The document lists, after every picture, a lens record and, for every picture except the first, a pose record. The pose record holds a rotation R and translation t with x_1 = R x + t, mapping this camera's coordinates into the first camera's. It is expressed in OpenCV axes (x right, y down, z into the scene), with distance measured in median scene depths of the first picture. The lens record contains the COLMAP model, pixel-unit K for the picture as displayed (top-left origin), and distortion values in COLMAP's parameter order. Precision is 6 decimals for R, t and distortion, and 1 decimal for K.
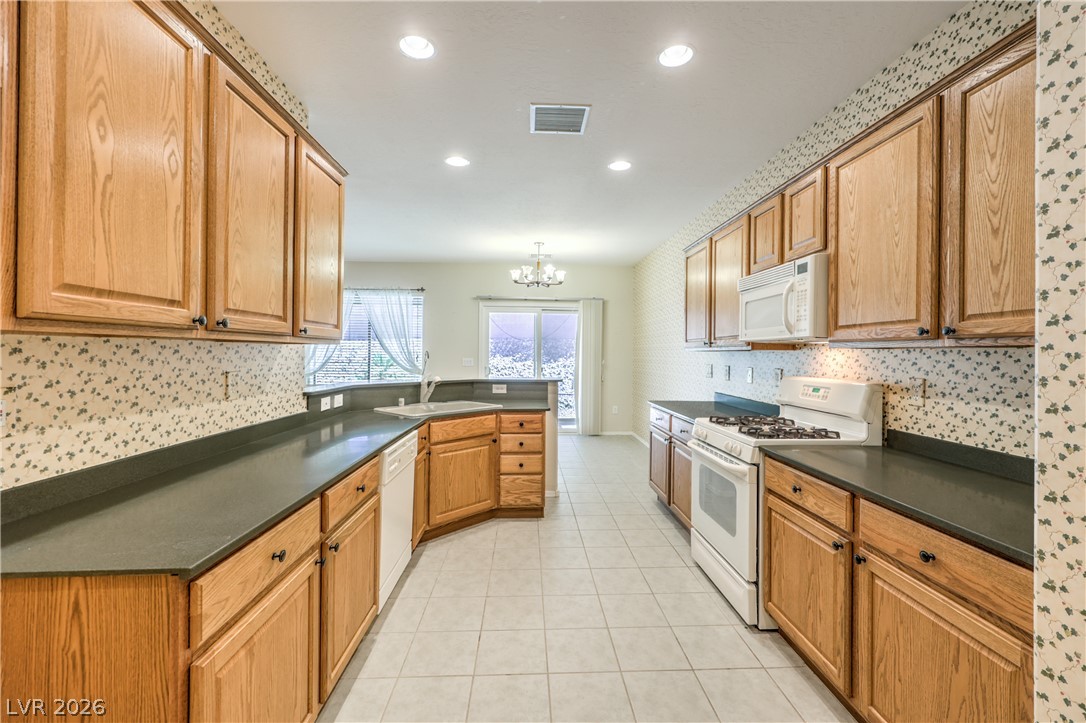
lens RADIAL K [[468.3, 0, 559.7], [0, 468.3, 356.1], [0, 0, 1]] dist [0.002170, 0.000542]
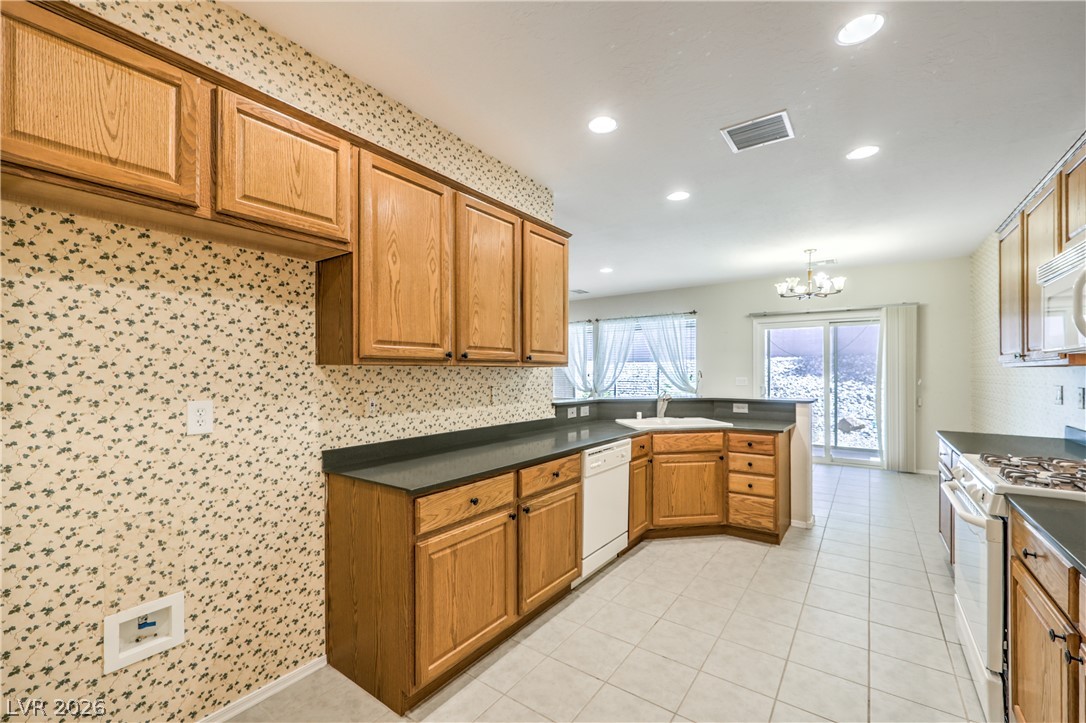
lens RADIAL K [[452.6, 0, 540.6], [0, 452.6, 377.2], [0, 0, 1]] dist [0.000479, 0.000052]
pose [[0.776653, -0.002061, -0.629926, 0.218962], [0.004174, 0.999990, 0.001874, 0.001116], [0.629915, -0.004085, 0.776653, -0.020377]]
